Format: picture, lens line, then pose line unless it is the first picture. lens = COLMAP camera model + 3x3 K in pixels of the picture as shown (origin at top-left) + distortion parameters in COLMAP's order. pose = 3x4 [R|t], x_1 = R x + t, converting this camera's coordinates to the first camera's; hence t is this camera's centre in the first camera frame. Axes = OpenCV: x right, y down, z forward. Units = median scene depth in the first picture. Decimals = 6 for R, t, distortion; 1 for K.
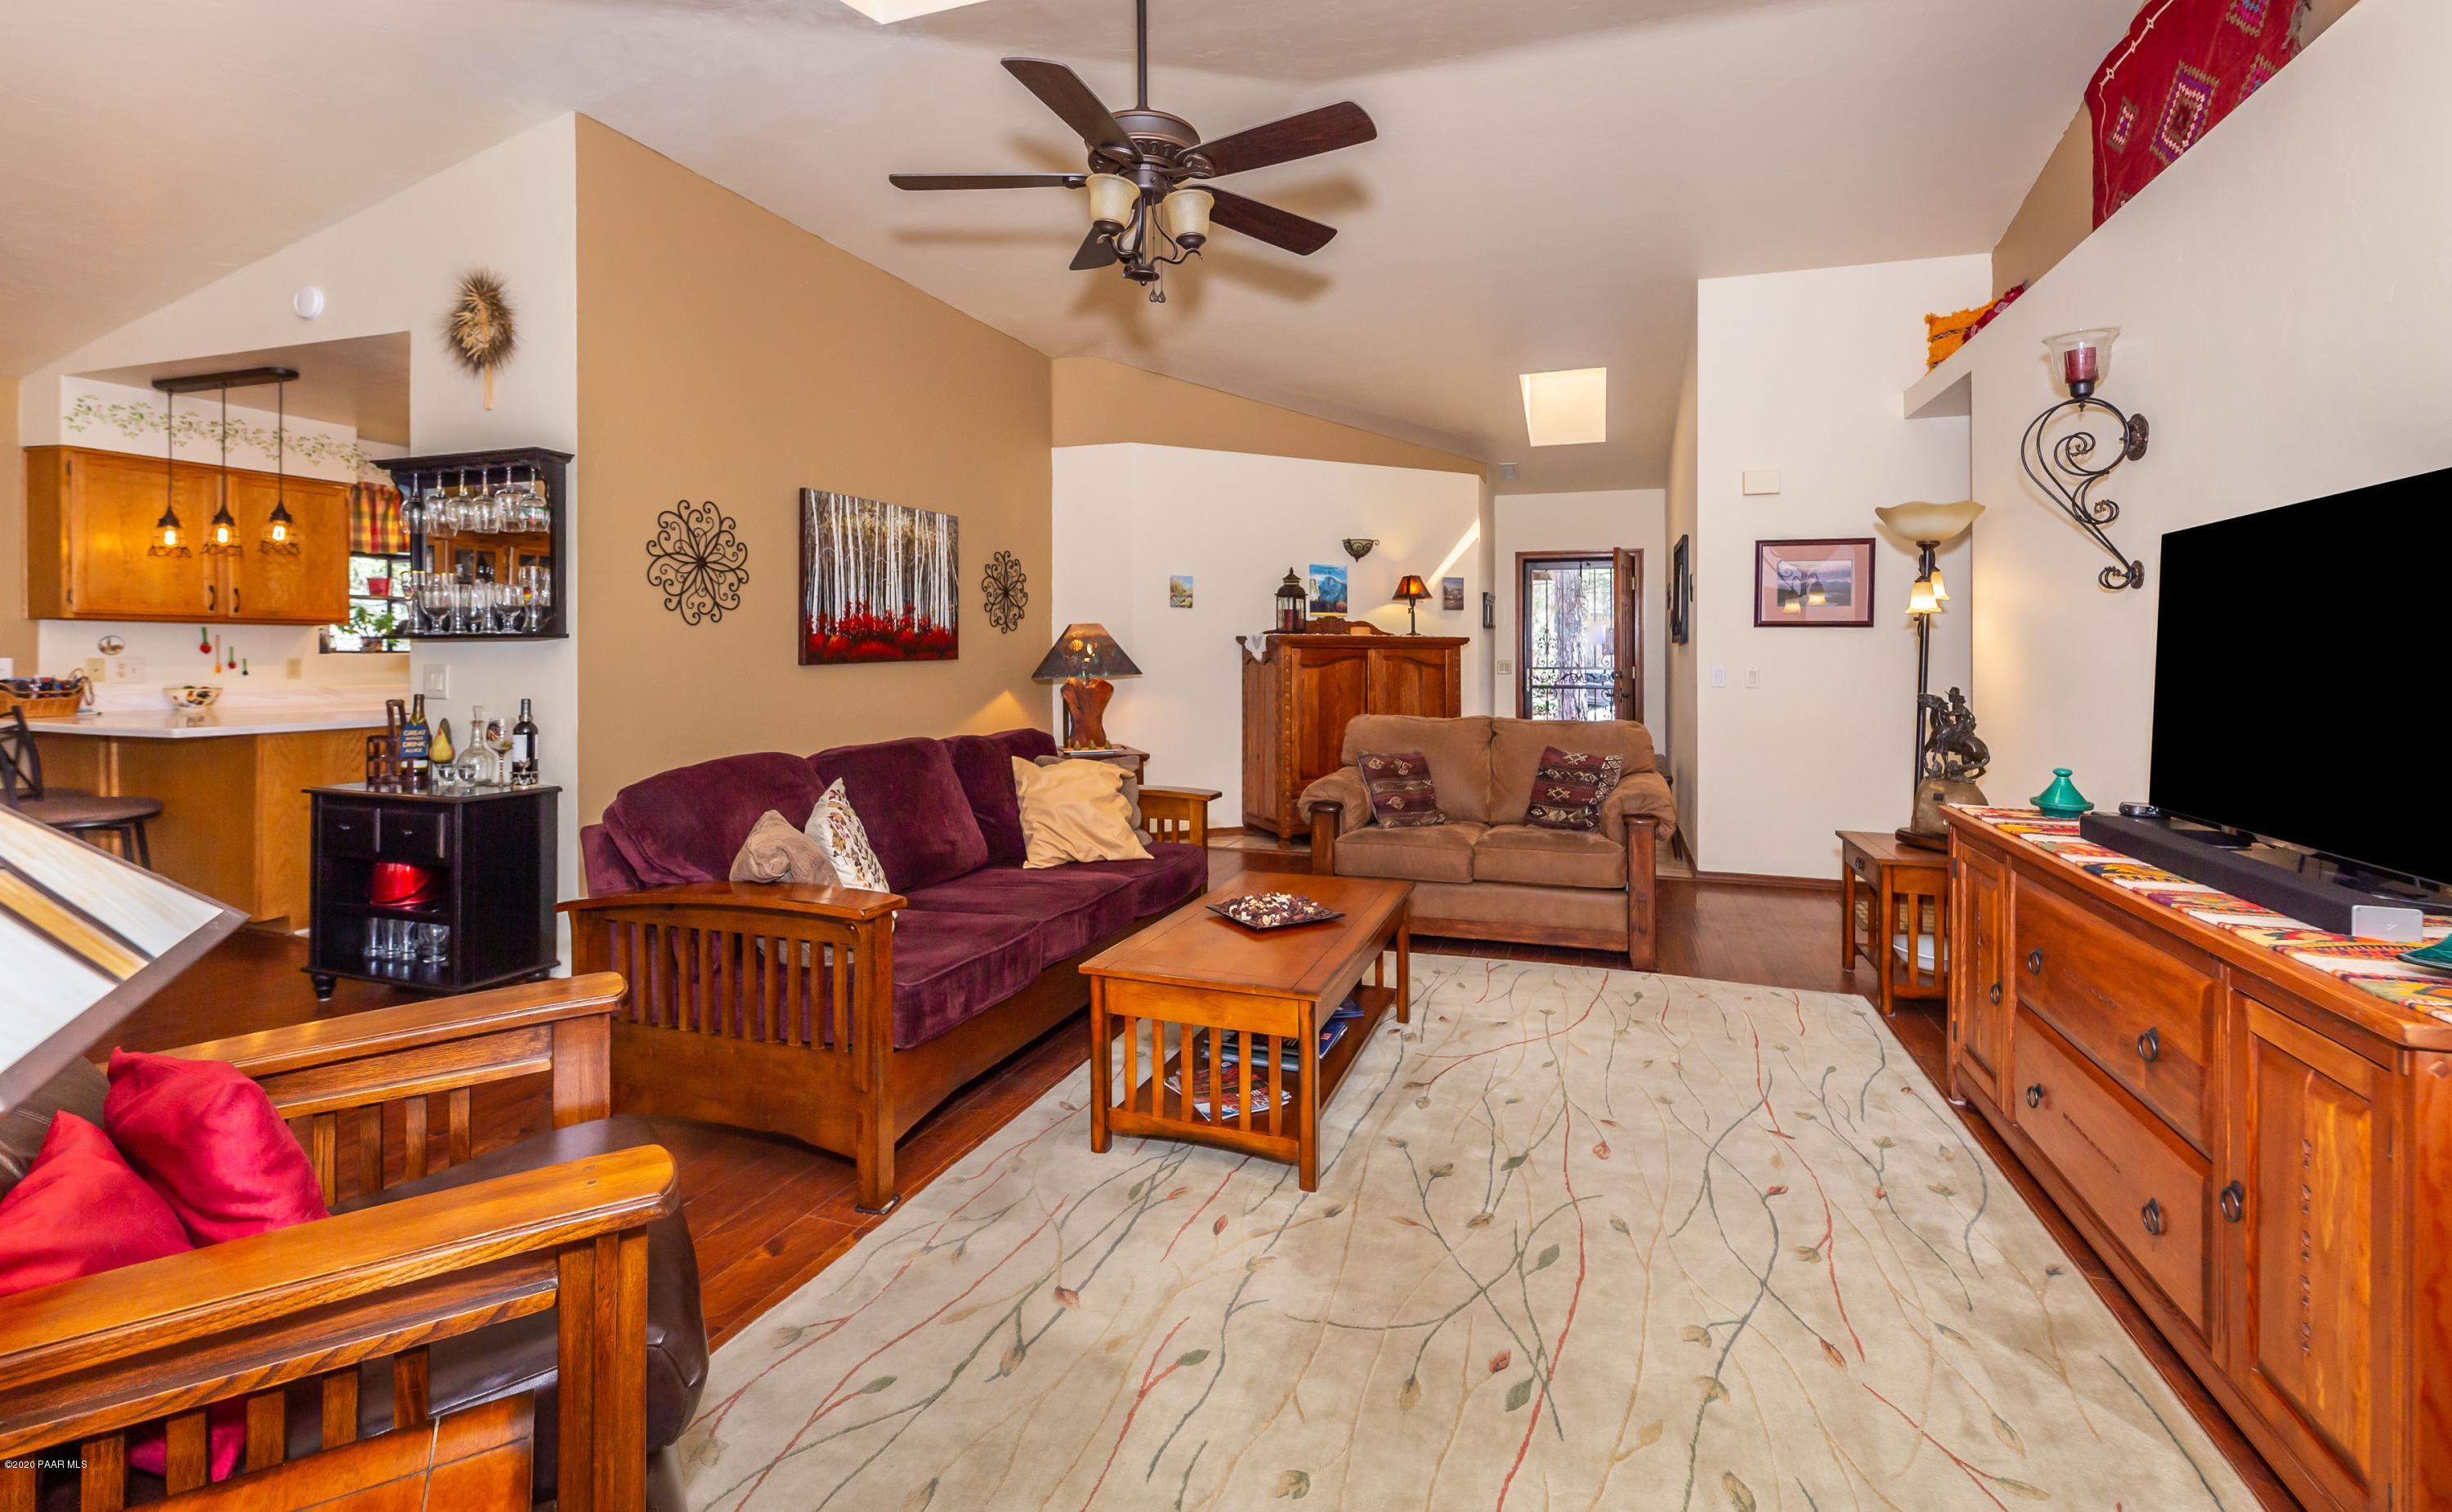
lens RADIAL K [[1046.0, 0, 1261.8], [0, 1046.0, 657.9], [0, 0, 1]] dist [-0.002770, -0.000504]
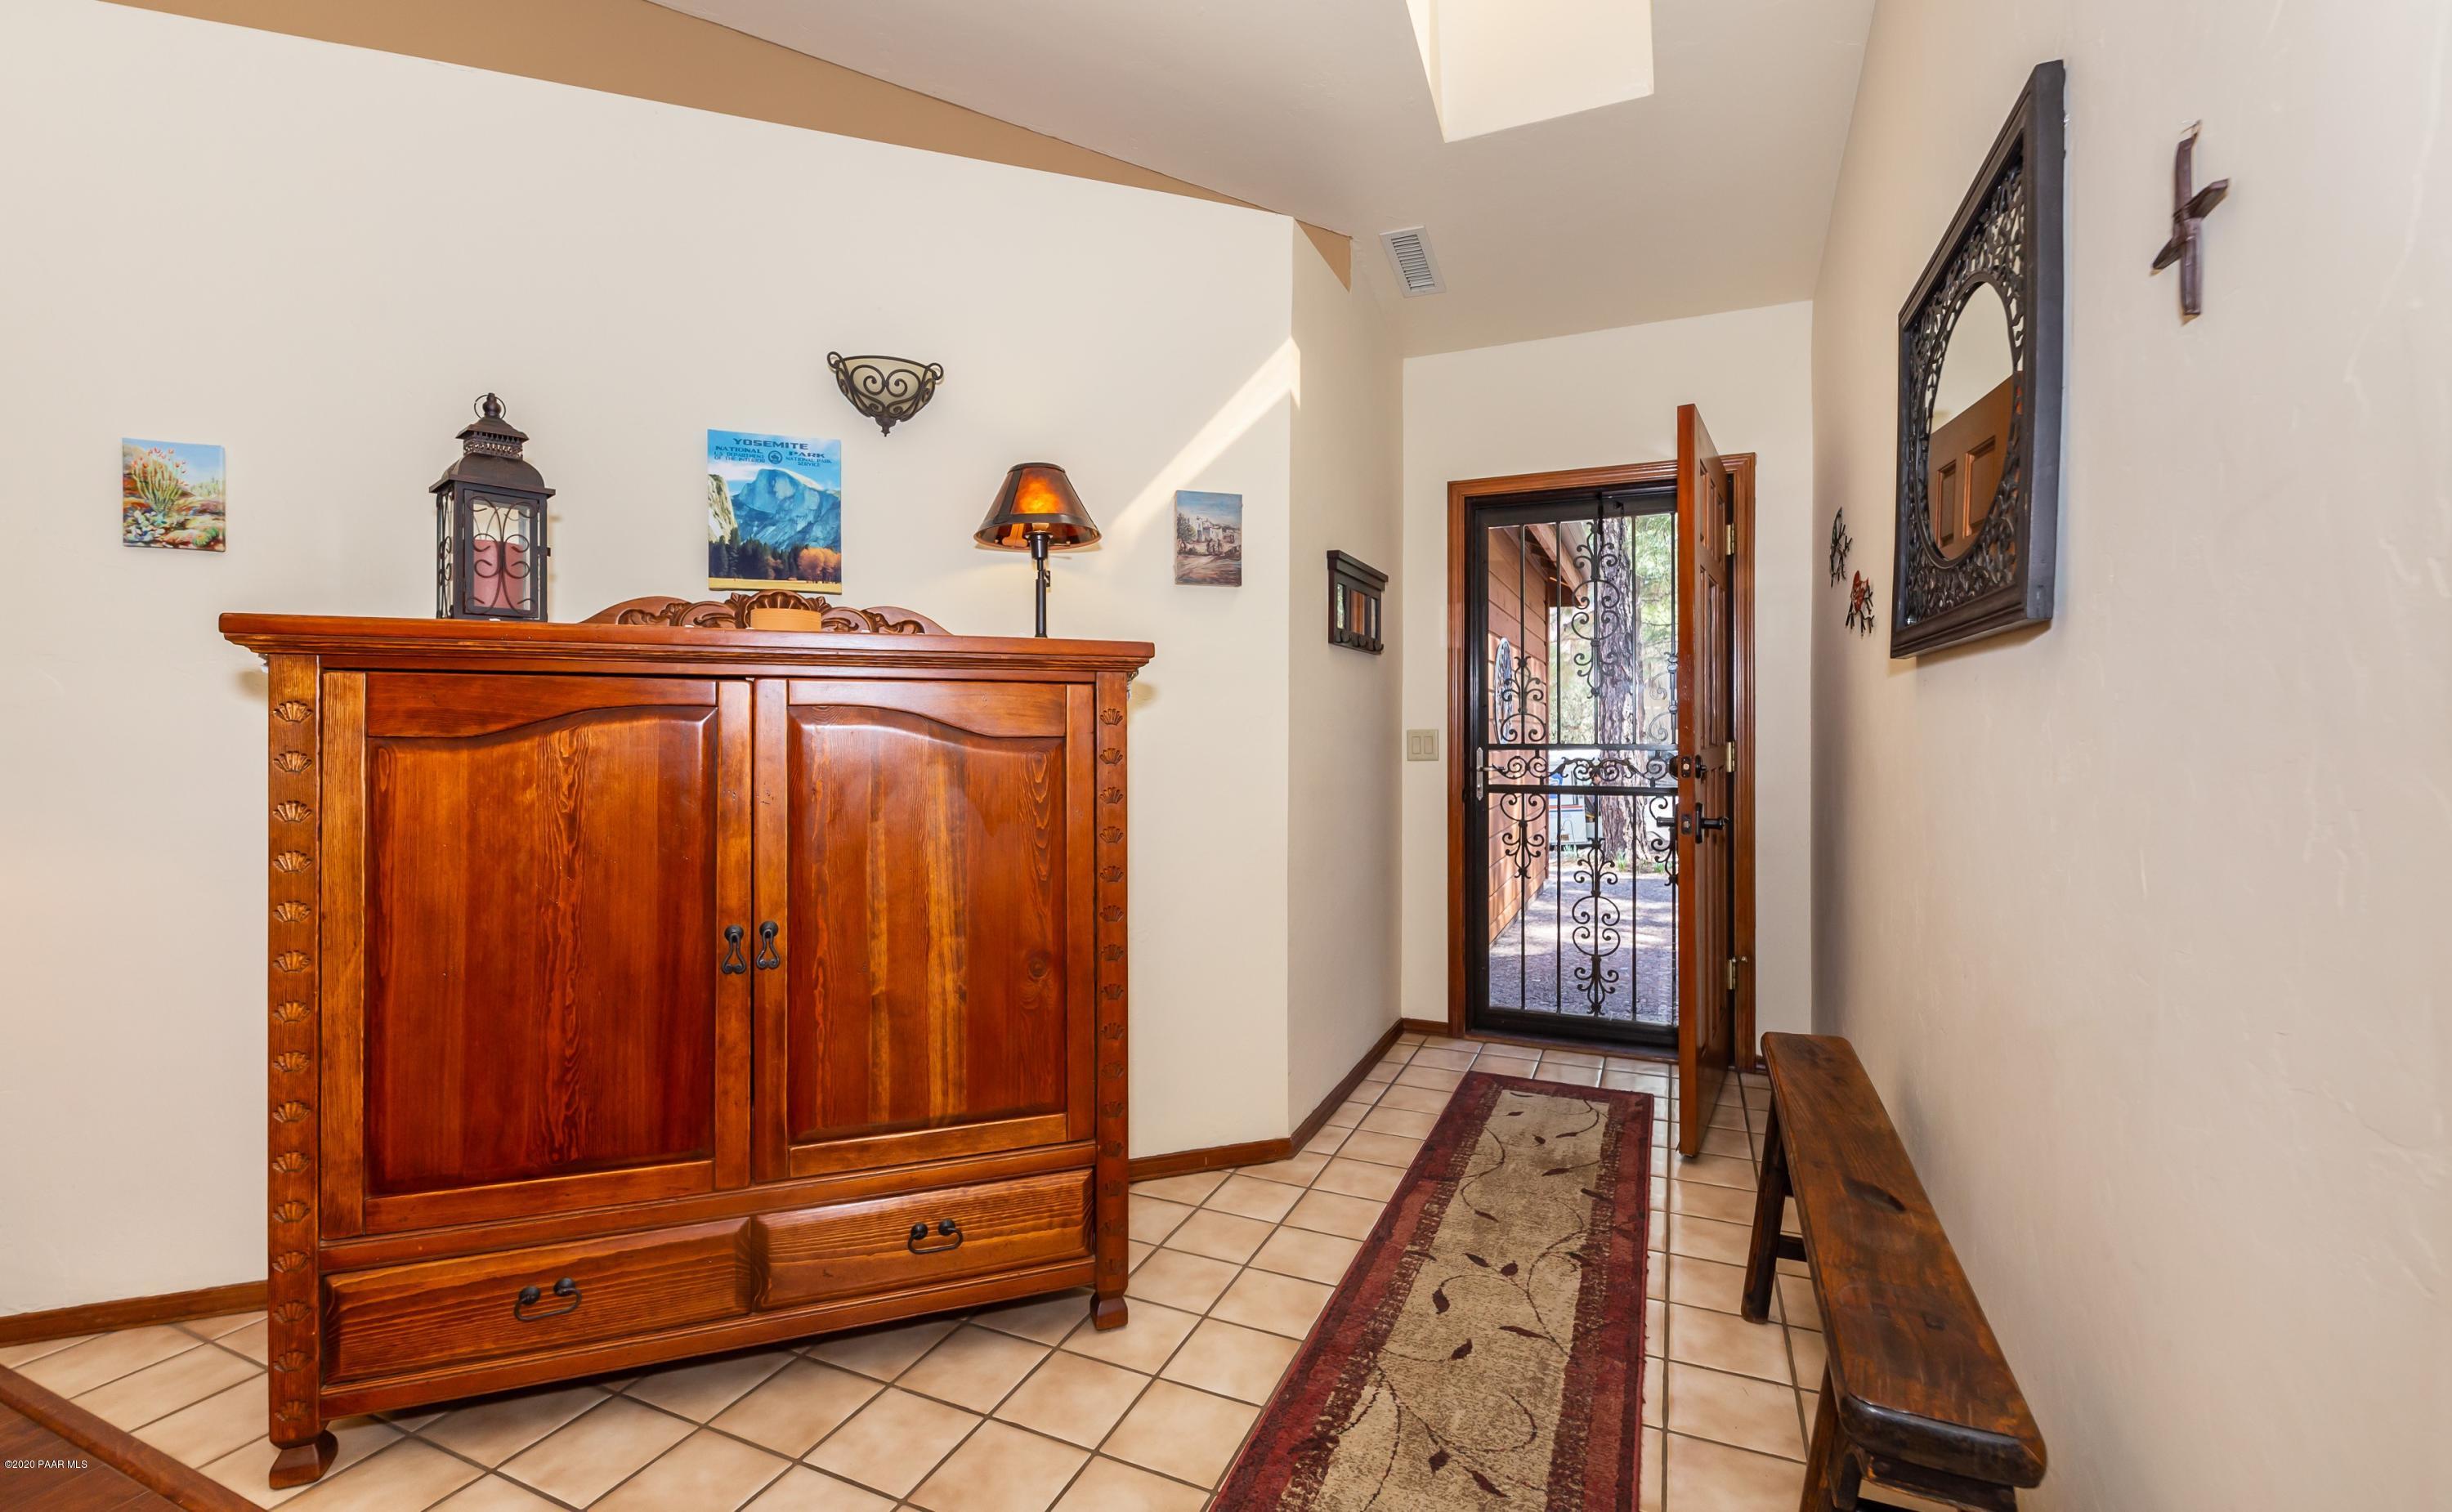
lens RADIAL K [[1005.8, 0, 1236.7], [0, 1005.8, 702.7], [0, 0, 1]] dist [-0.000698, 0.000156]
pose [[0.995778, -0.003962, -0.091708, 0.229751], [0.001348, 0.999592, -0.028547, 0.003630], [0.091784, 0.028303, 0.995377, 0.685548]]
